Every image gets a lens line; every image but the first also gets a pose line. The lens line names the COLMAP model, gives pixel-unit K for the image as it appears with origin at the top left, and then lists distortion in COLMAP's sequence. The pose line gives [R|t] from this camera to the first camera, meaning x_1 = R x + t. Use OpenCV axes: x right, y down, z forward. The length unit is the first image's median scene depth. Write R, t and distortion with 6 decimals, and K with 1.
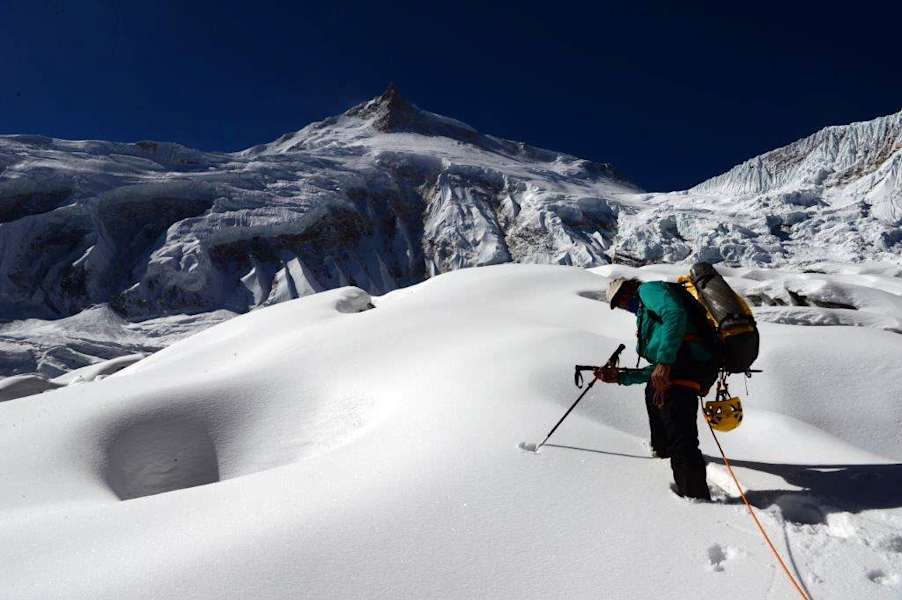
lens RADIAL K [[612.5, 0, 451.0], [0, 612.5, 300.0], [0, 0, 1]] dist [-0.054590, 0.000906]
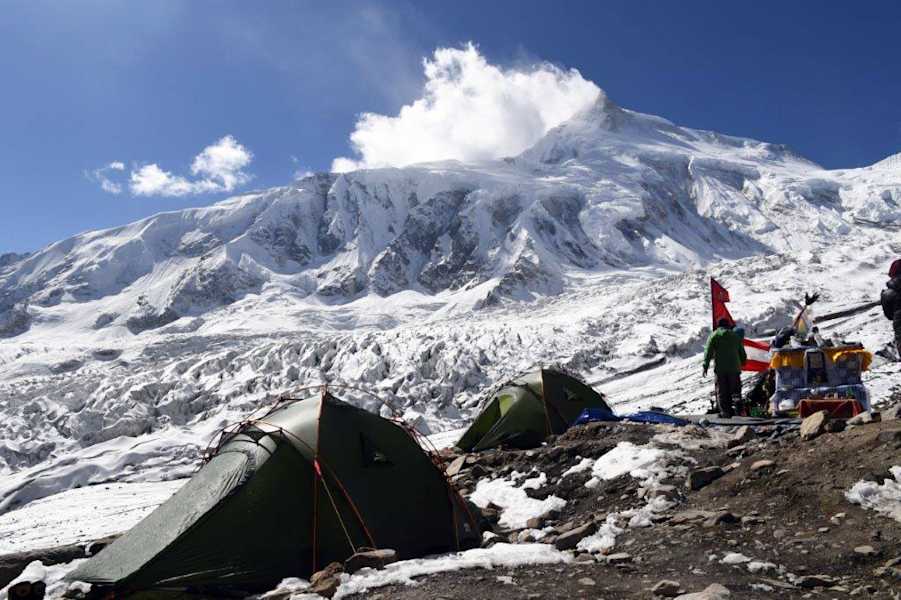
lens RADIAL K [[611.8, 0, 450.5], [0, 611.8, 300.0], [0, 0, 1]] dist [-0.054590, 0.000906]
pose [[0.990750, -0.043731, -0.128460, -0.482134], [0.048777, 0.998146, 0.036400, 0.019197], [0.126630, -0.042329, 0.991047, -0.524280]]
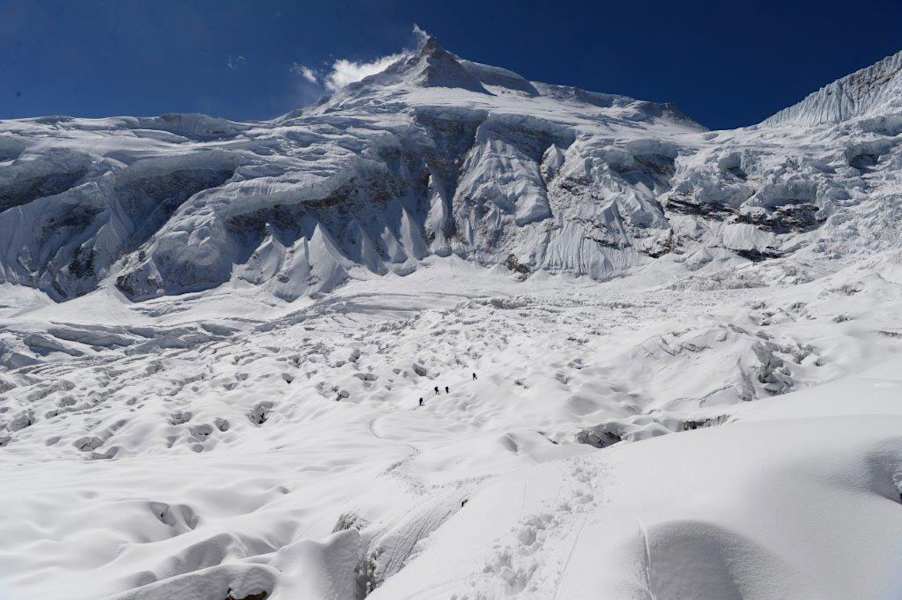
lens RADIAL K [[612.5, 0, 451.0], [0, 612.5, 300.0], [0, 0, 1]] dist [-0.054590, 0.000906]
pose [[0.992132, -0.042864, -0.117628, 0.046822], [0.050413, 0.996804, 0.061968, -0.000208], [0.114596, -0.067411, 0.991122, 0.062201]]
